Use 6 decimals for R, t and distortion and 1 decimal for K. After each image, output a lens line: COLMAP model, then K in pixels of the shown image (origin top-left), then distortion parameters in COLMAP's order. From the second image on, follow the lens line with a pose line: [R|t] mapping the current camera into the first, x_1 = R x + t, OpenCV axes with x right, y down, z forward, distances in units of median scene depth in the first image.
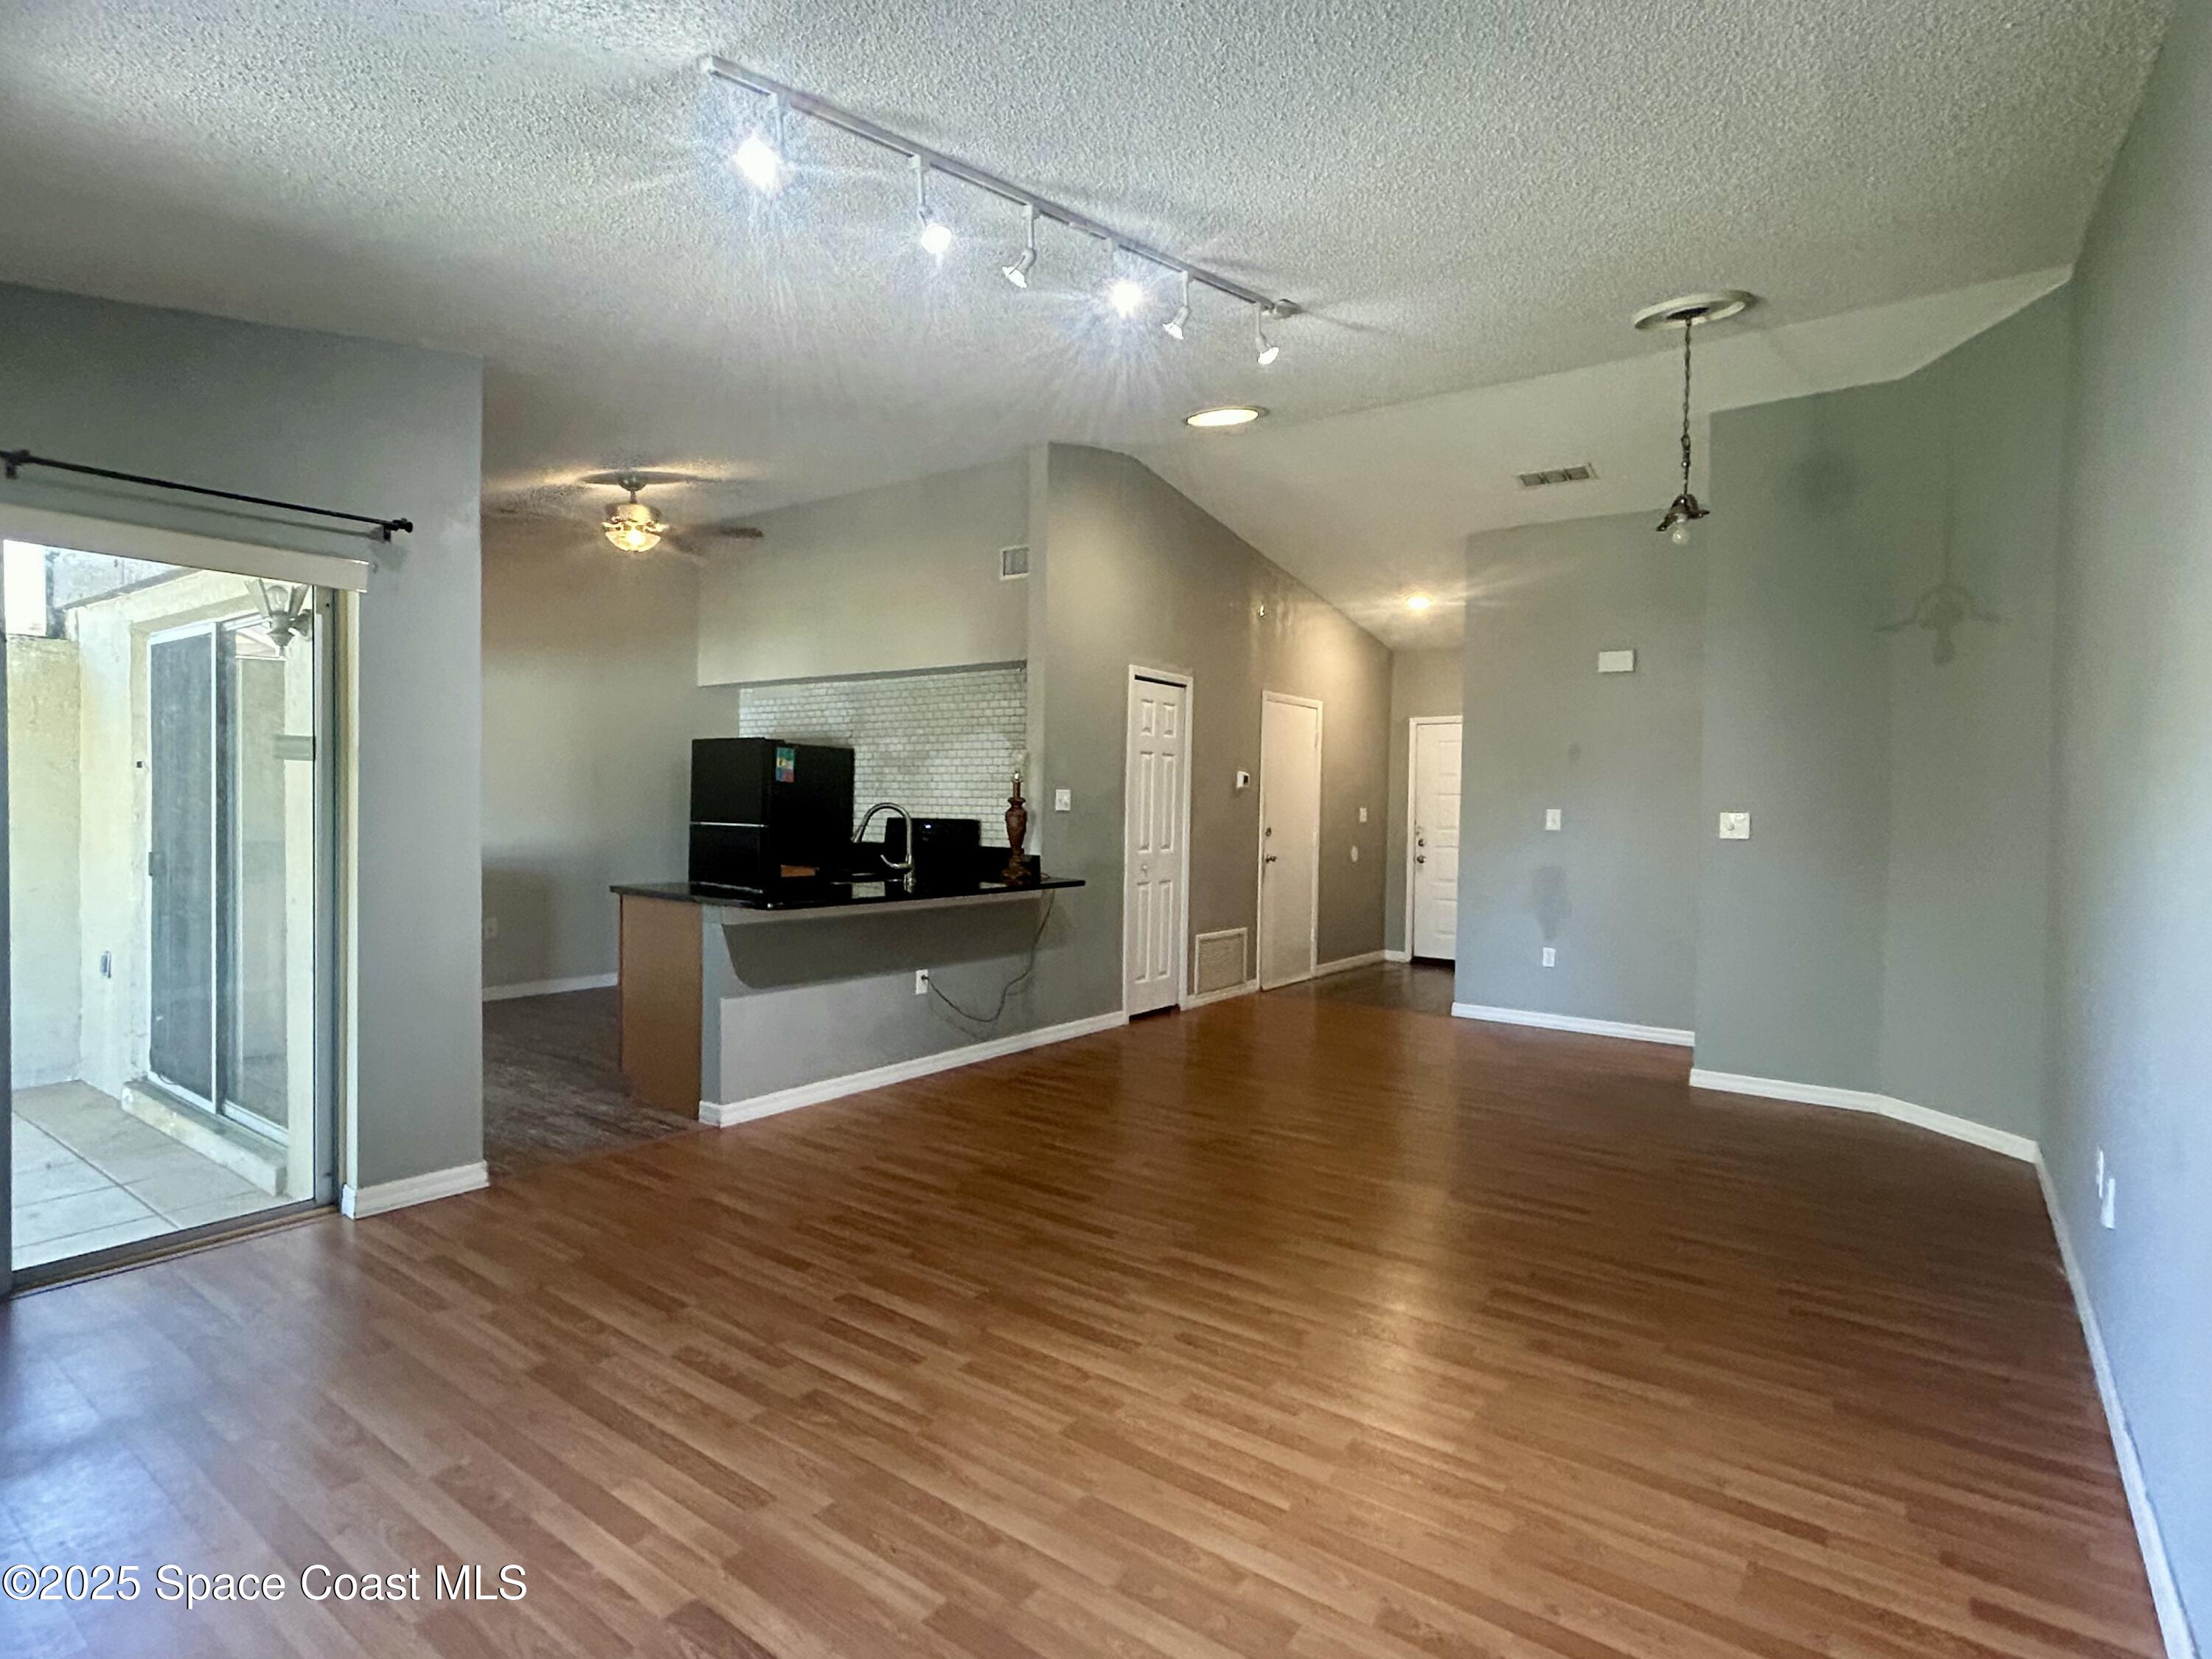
lens RADIAL K [[1145.0, 0, 1100.4], [0, 1145.0, 829.9], [0, 0, 1]] dist [0.000588, -0.000693]
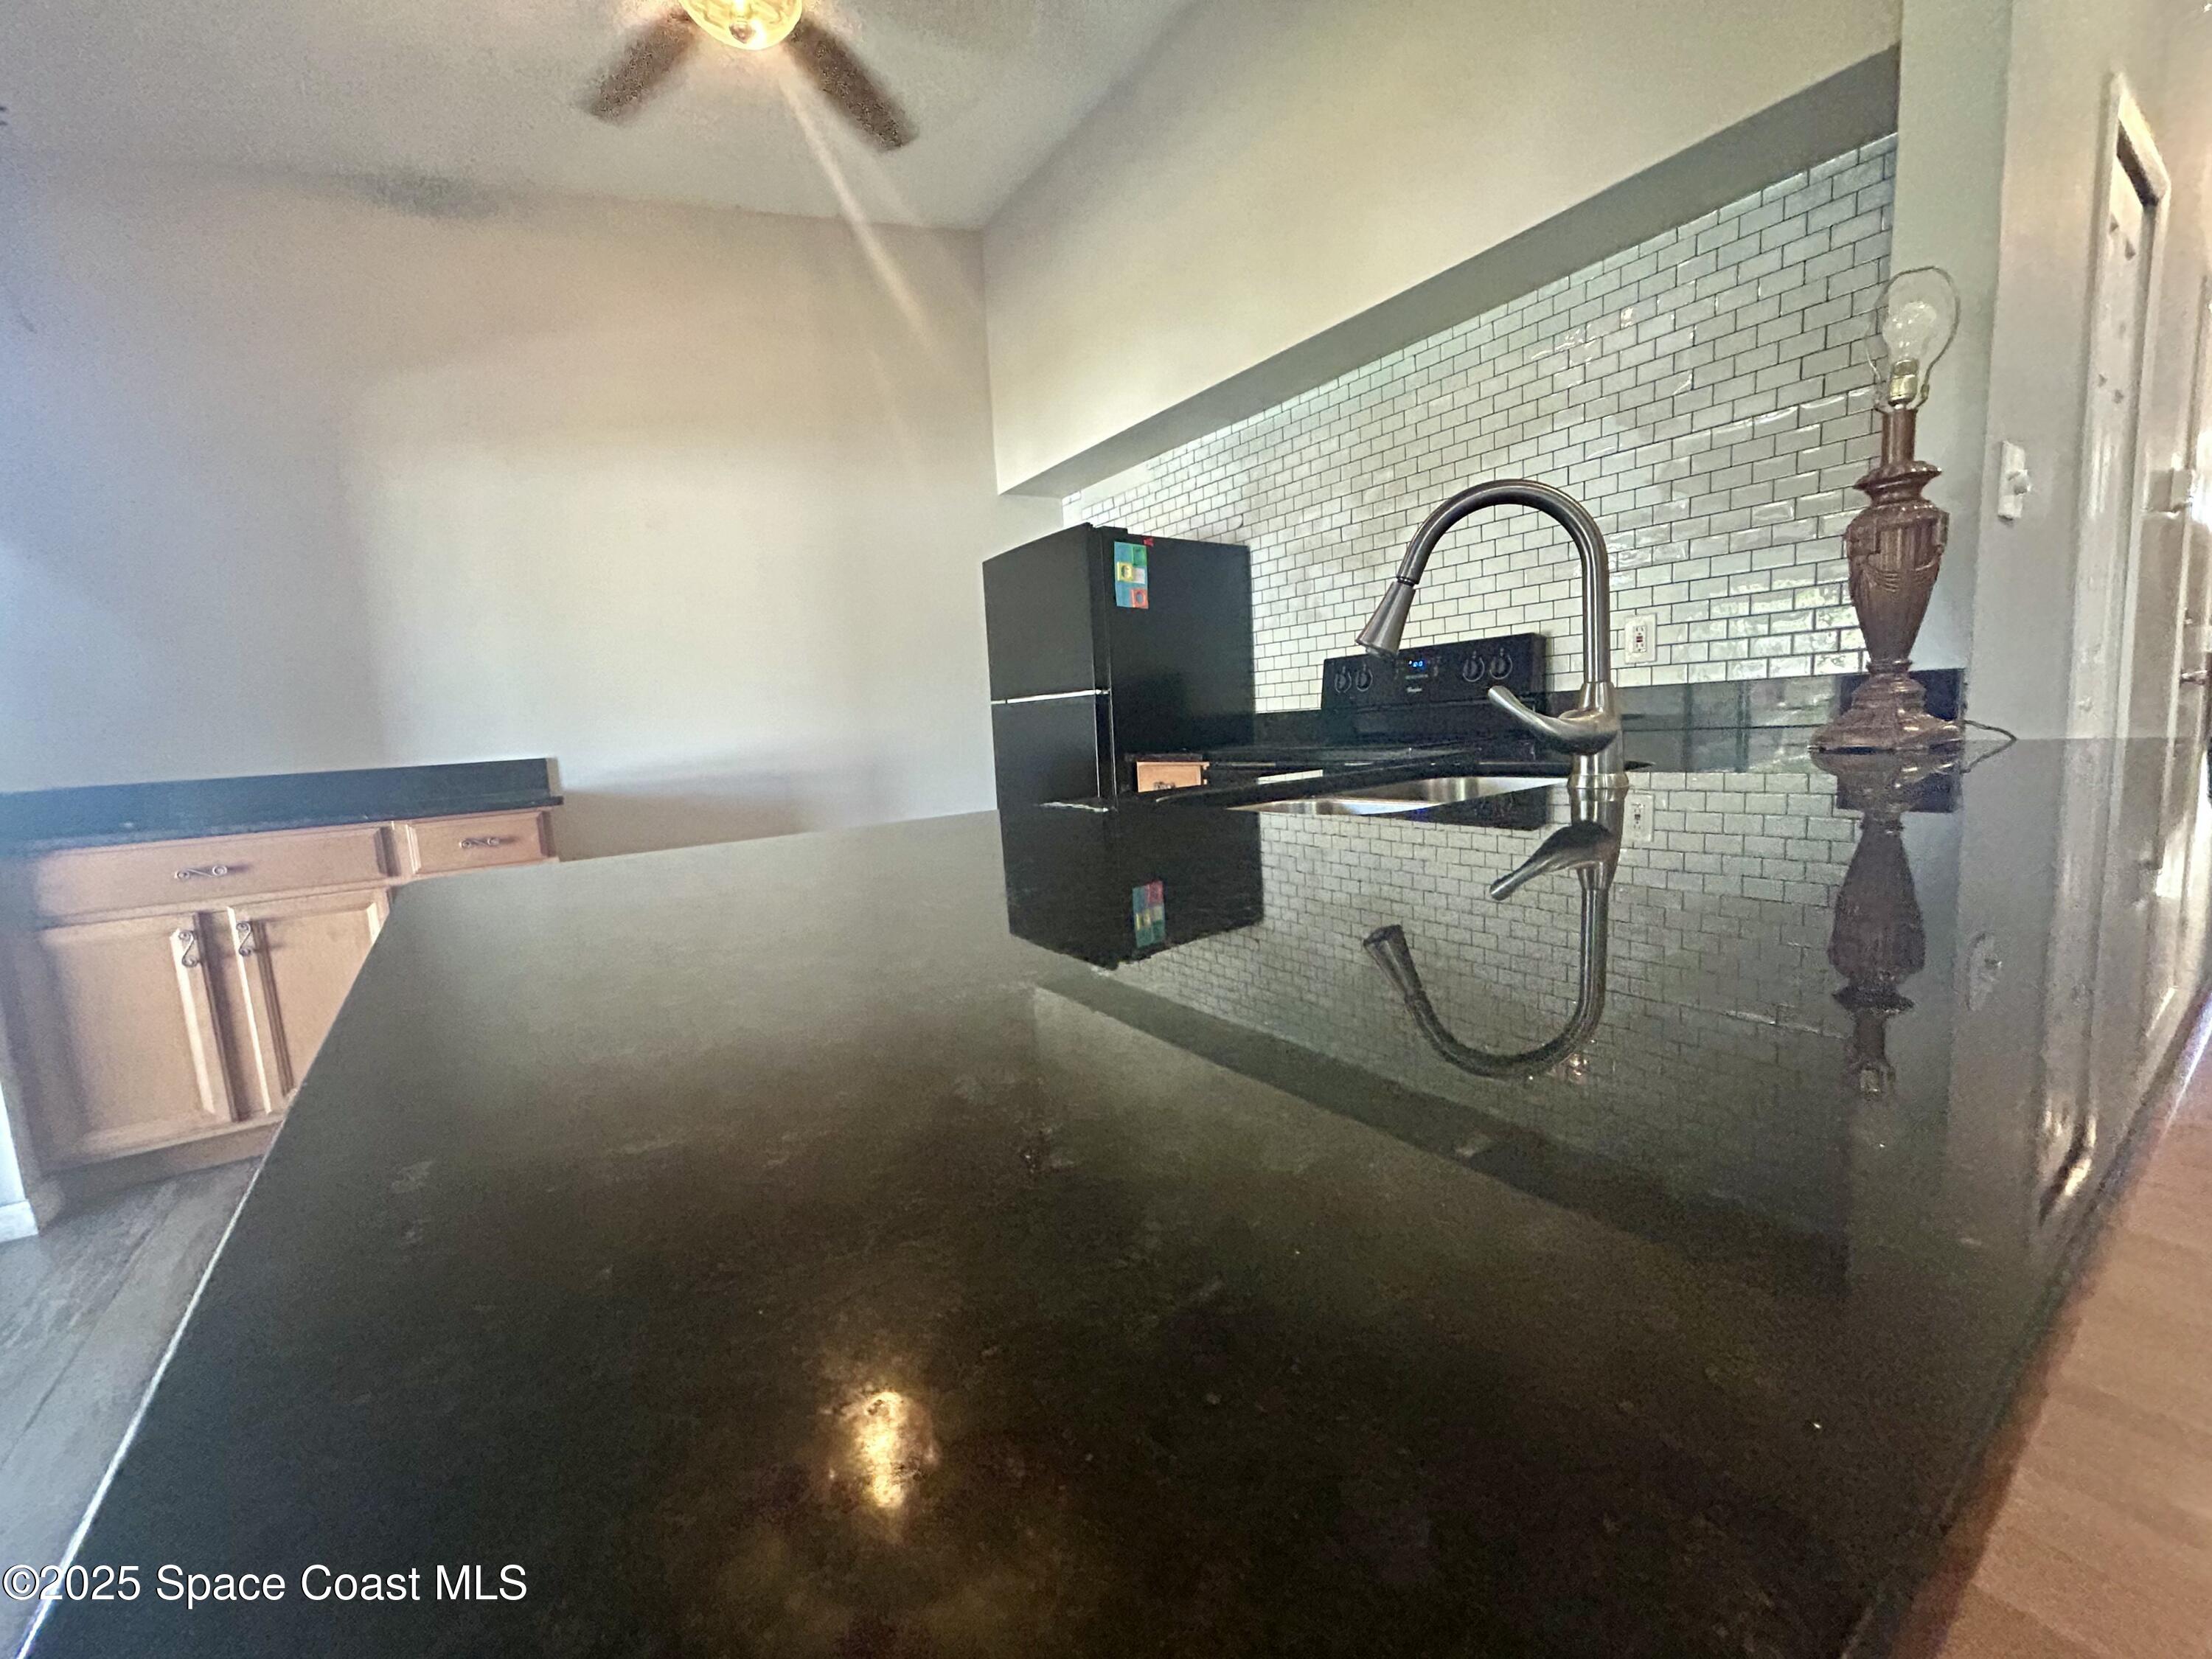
lens RADIAL K [[897.7, 0, 1106.0], [0, 897.7, 829.5], [0, 0, 1]] dist [0.001183, 0.000276]
pose [[0.948971, -0.040453, -0.312759, -0.312044], [0.074548, 0.992407, 0.097832, 0.039713], [0.306426, -0.116156, 0.944781, 1.141285]]
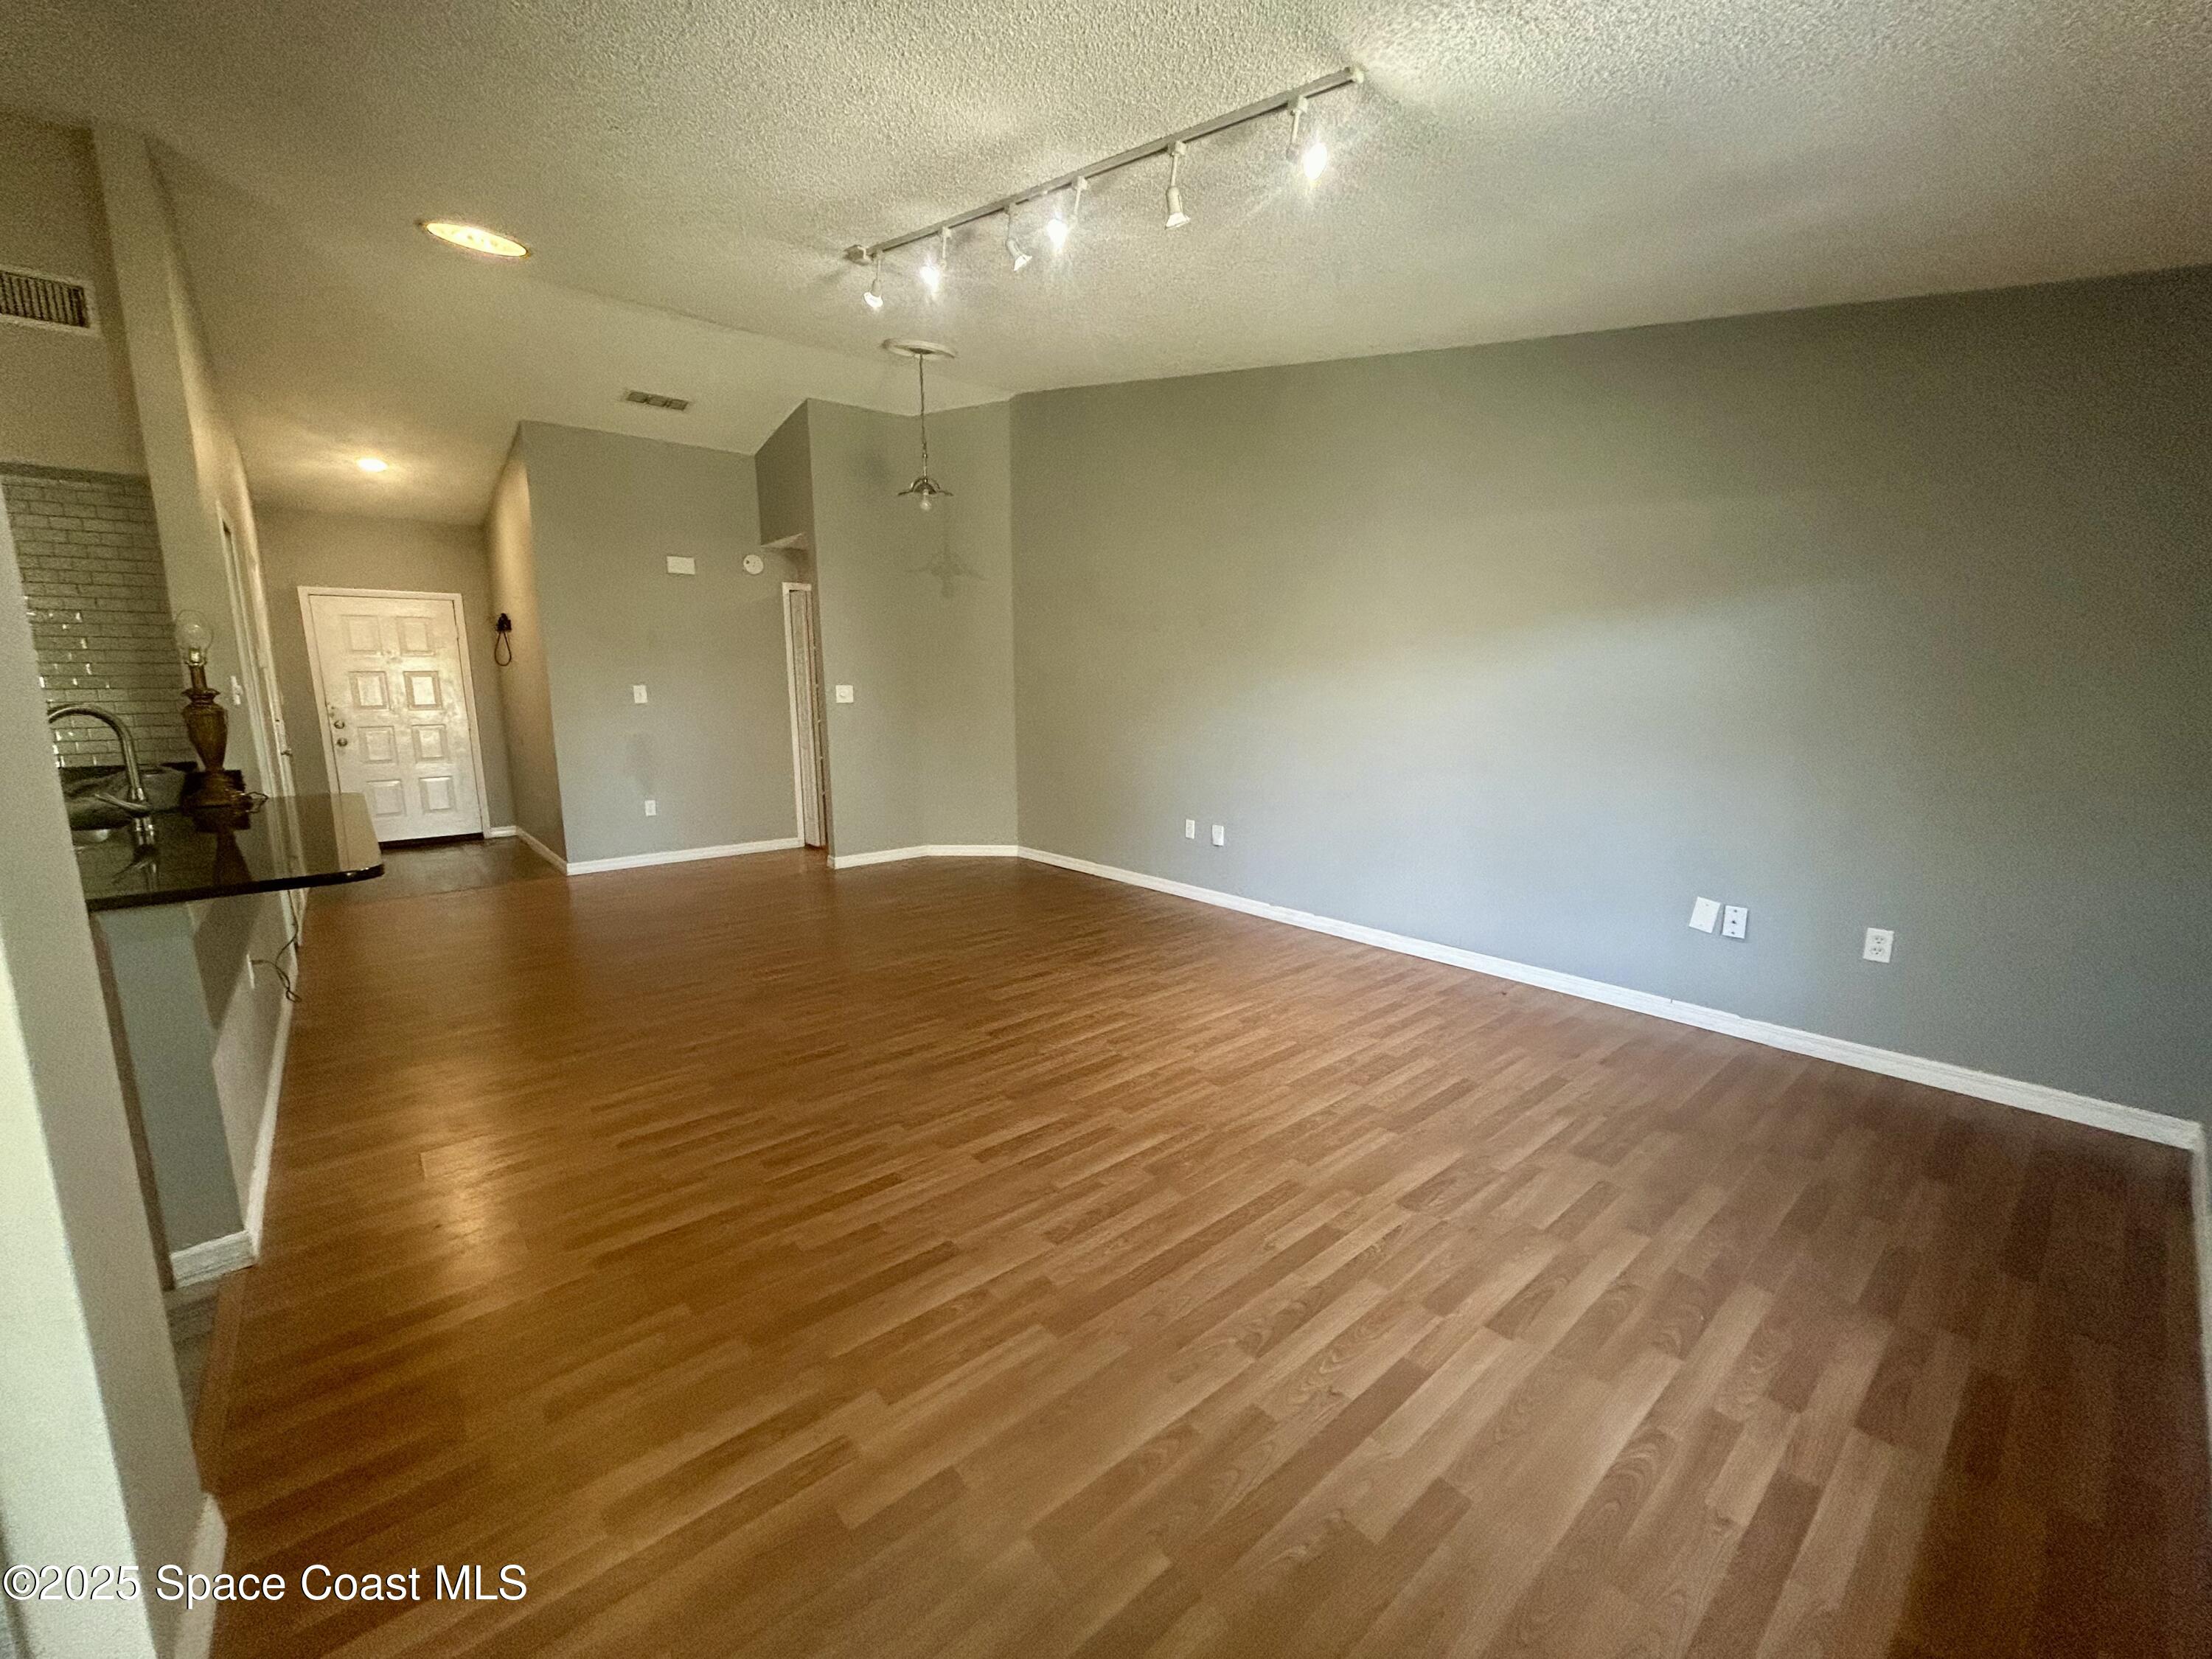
lens RADIAL K [[897.7, 0, 1106.0], [0, 897.7, 829.5], [0, 0, 1]] dist [0.001183, 0.000276]
pose [[0.219631, -0.180725, 0.958697, -0.775616], [0.033417, 0.983509, 0.177747, -0.037597], [-0.975011, -0.007002, 0.222048, 0.561926]]
